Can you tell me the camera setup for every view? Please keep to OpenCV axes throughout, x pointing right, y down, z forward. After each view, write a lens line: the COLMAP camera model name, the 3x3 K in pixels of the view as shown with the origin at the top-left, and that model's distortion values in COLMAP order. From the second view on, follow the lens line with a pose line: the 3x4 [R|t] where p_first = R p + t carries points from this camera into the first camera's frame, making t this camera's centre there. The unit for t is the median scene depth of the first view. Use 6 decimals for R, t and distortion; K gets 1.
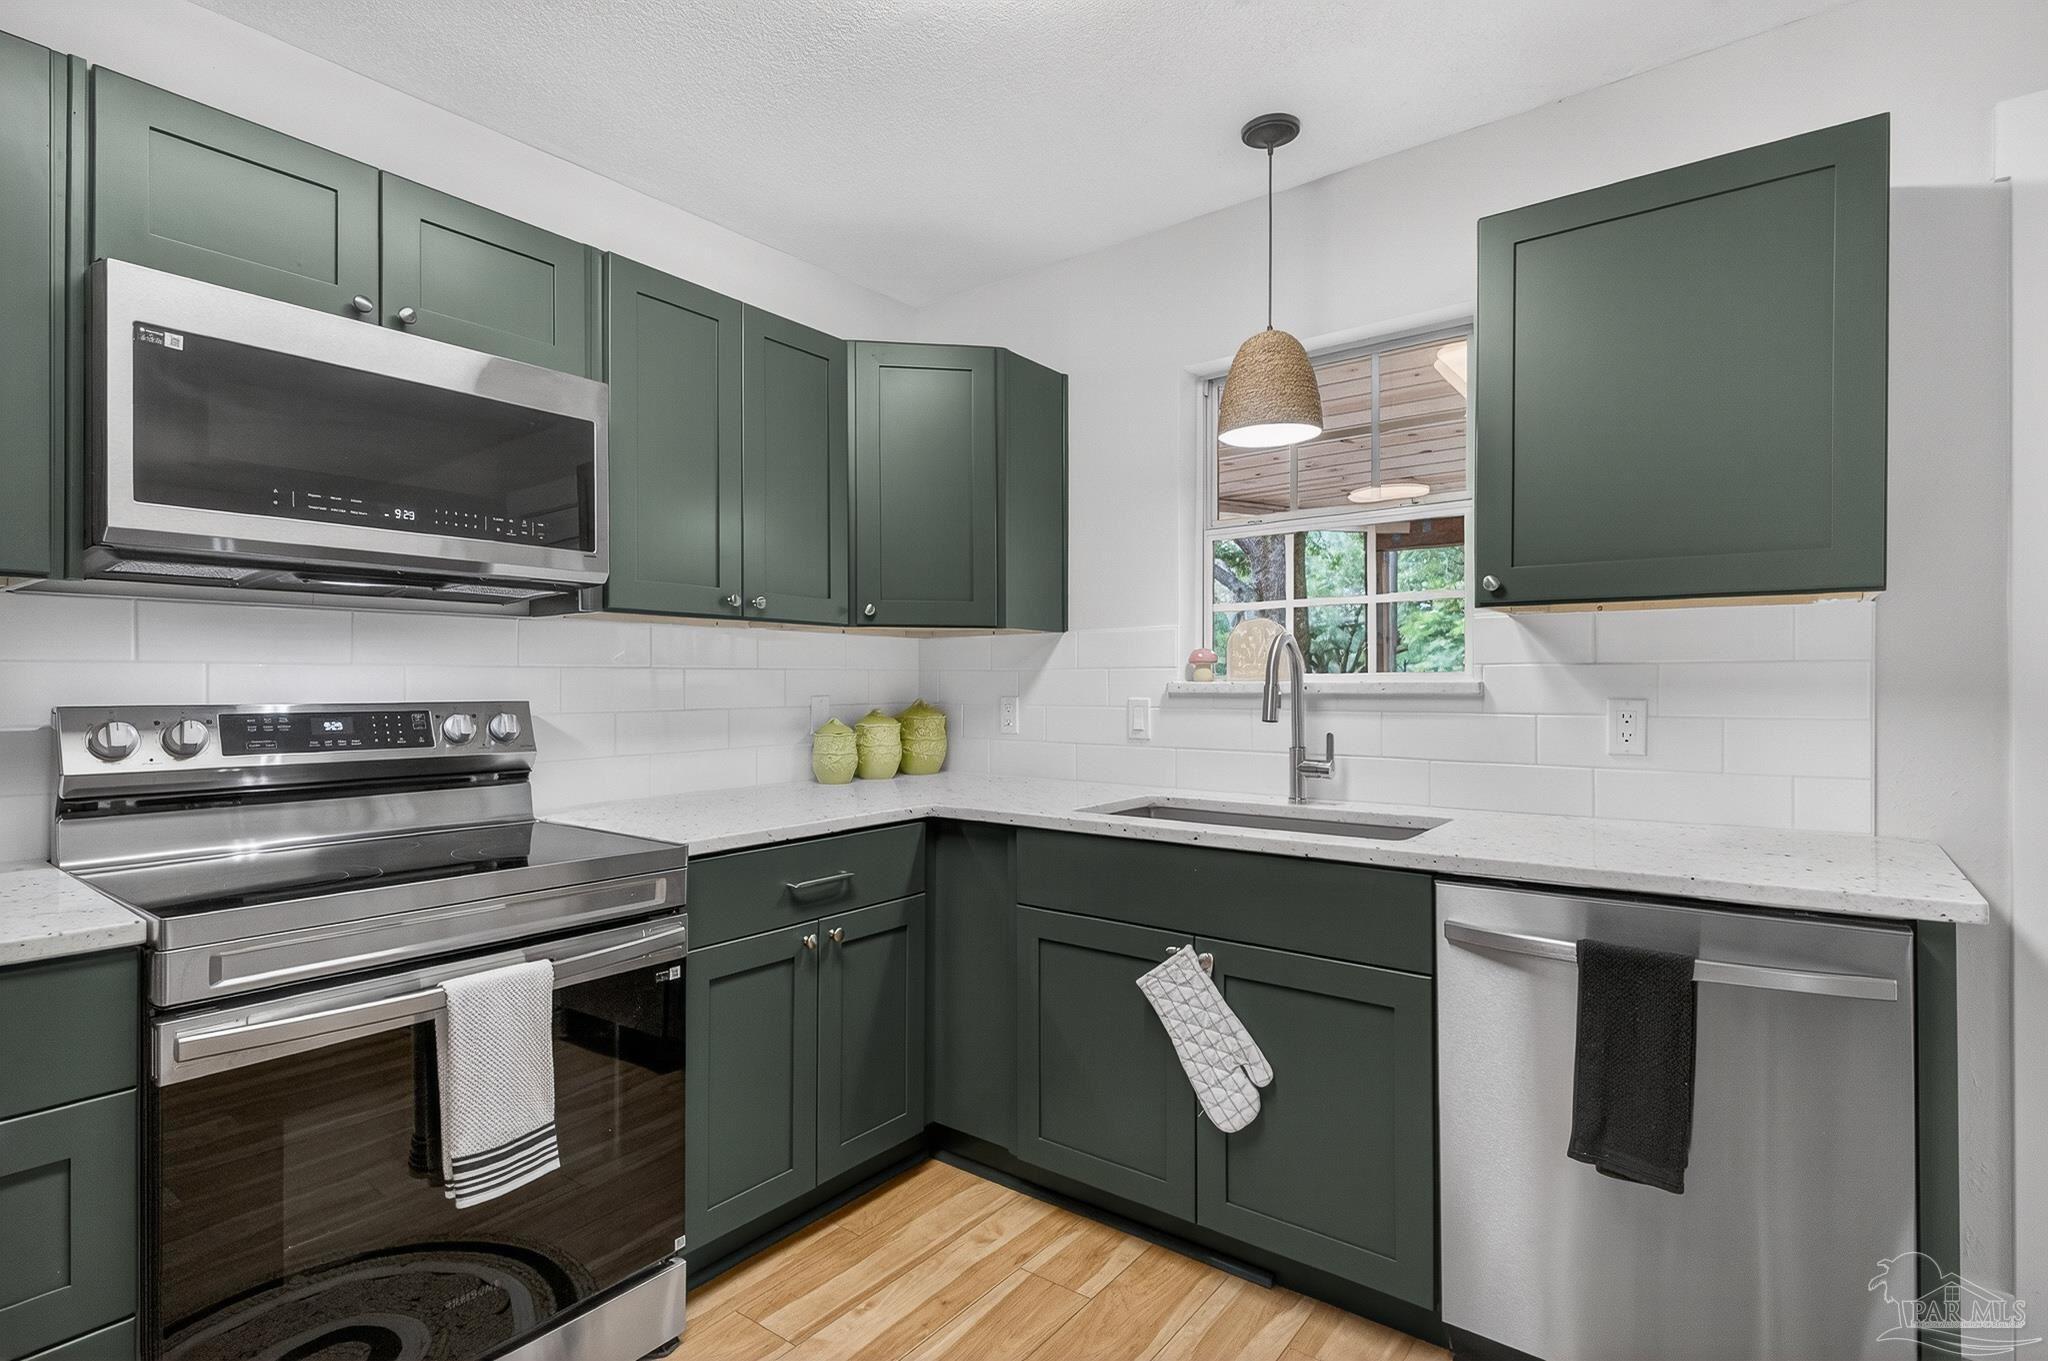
lens RADIAL K [[986.5, 0, 1017.6], [0, 986.5, 680.9], [0, 0, 1]] dist [0.001560, -0.002929]
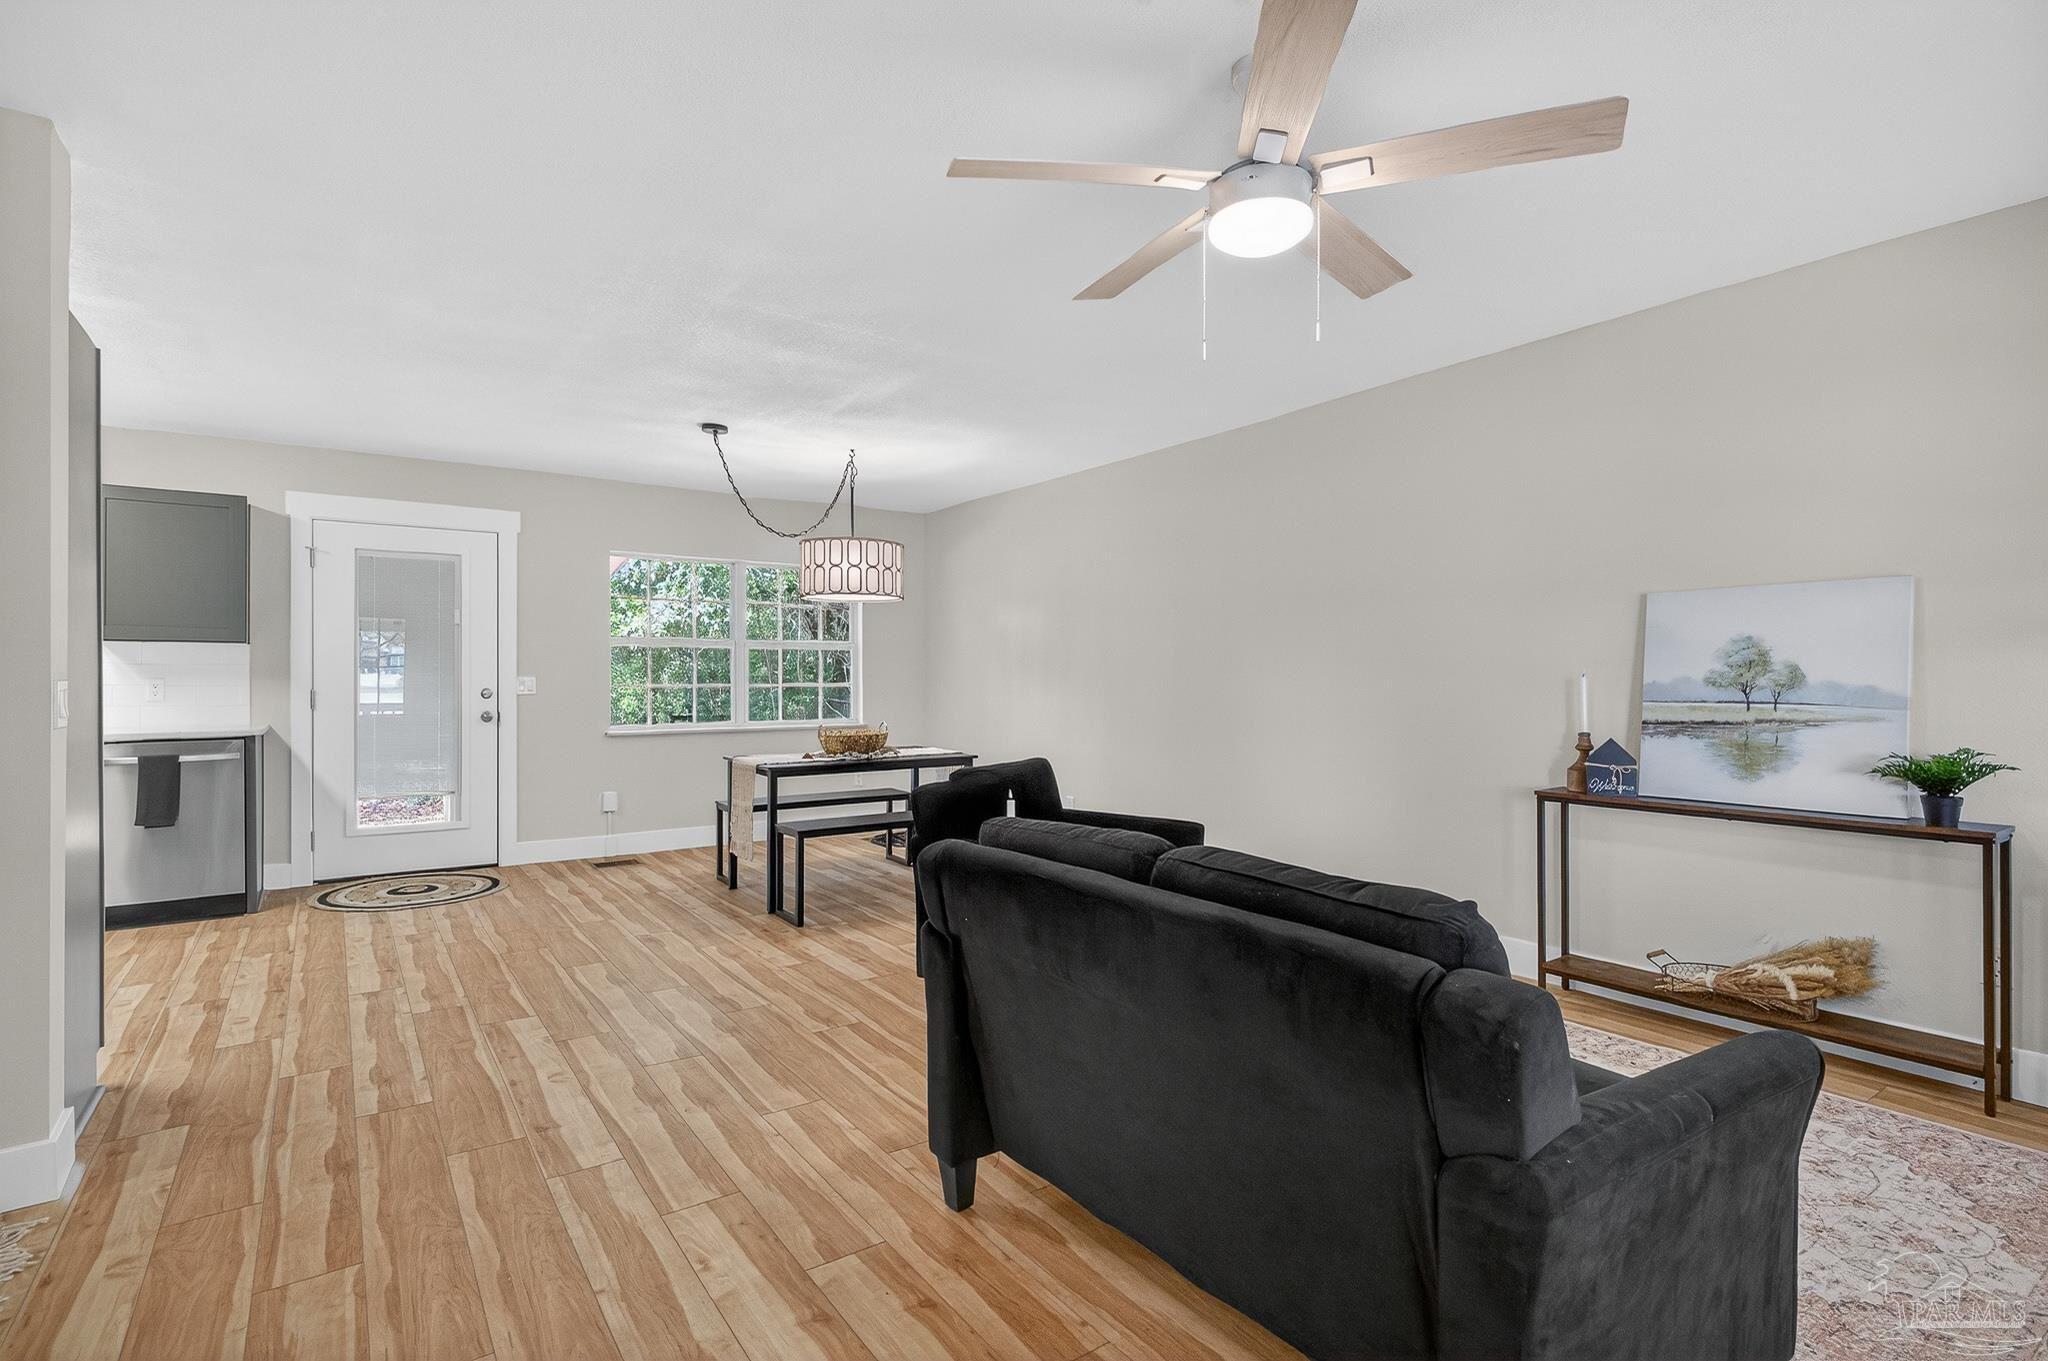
lens RADIAL K [[986.5, 0, 1003.0], [0, 986.5, 700.5], [0, 0, 1]] dist [0.001560, -0.002929]
pose [[0.323042, -0.020376, 0.946165, -1.167015], [-0.005780, 0.999707, 0.023503, 0.003982], [-0.946367, -0.013061, 0.322830, -2.022703]]
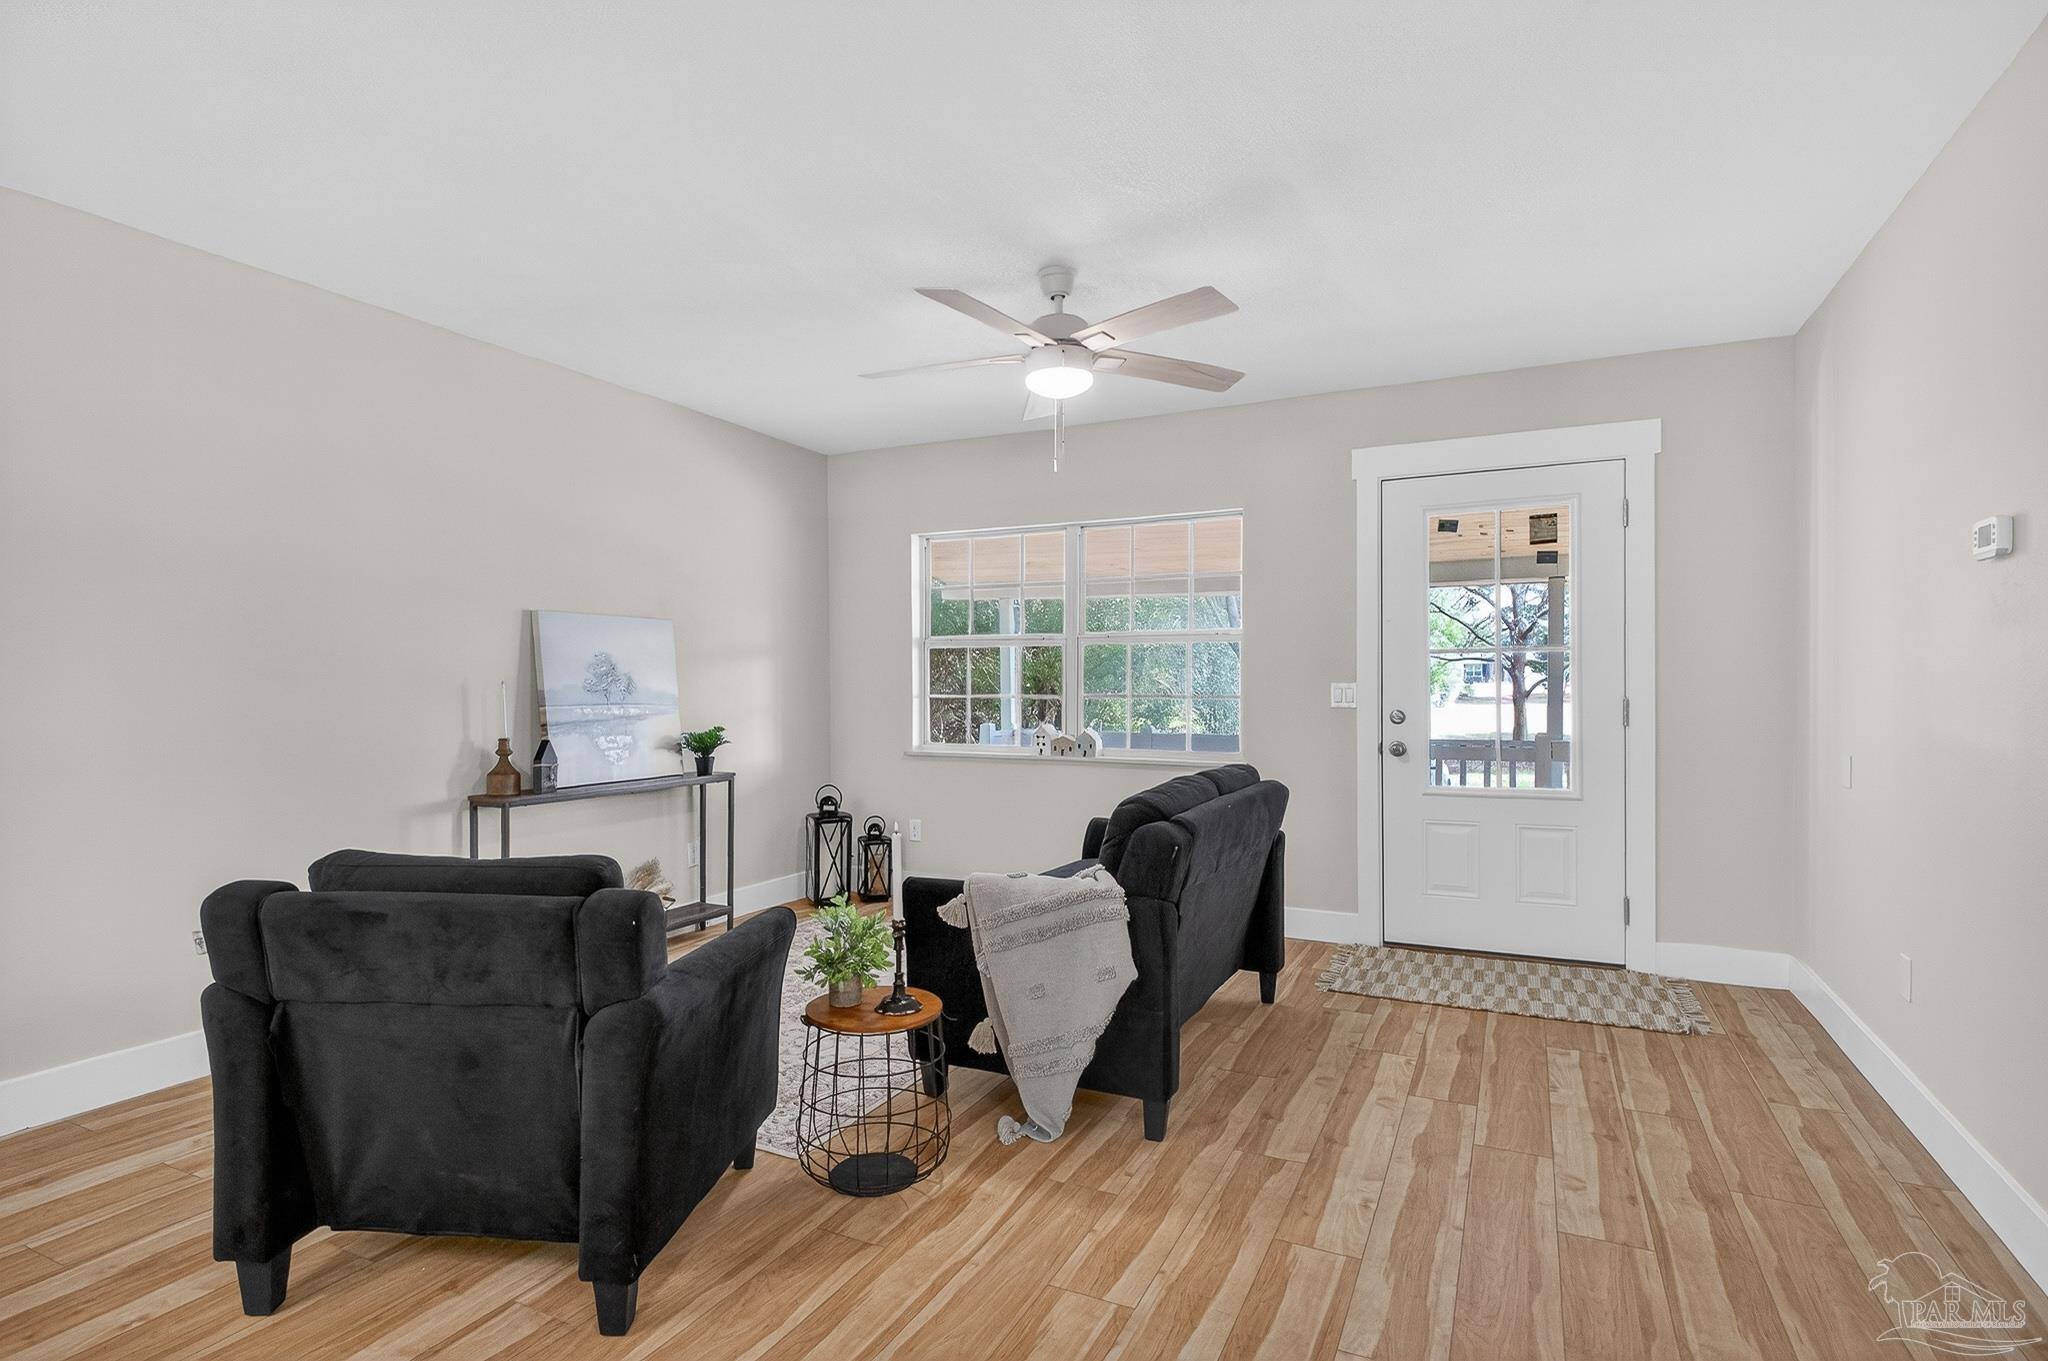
lens RADIAL K [[1031.0, 0, 1031.2], [0, 1031.0, 697.8], [0, 0, 1]] dist [0.005789, -0.005198]
pose [[-0.979790, 0.006108, -0.199934, 0.359830], [0.005182, 0.999973, 0.005152, 0.019339], [0.199960, 0.004012, -0.979796, -0.249984]]
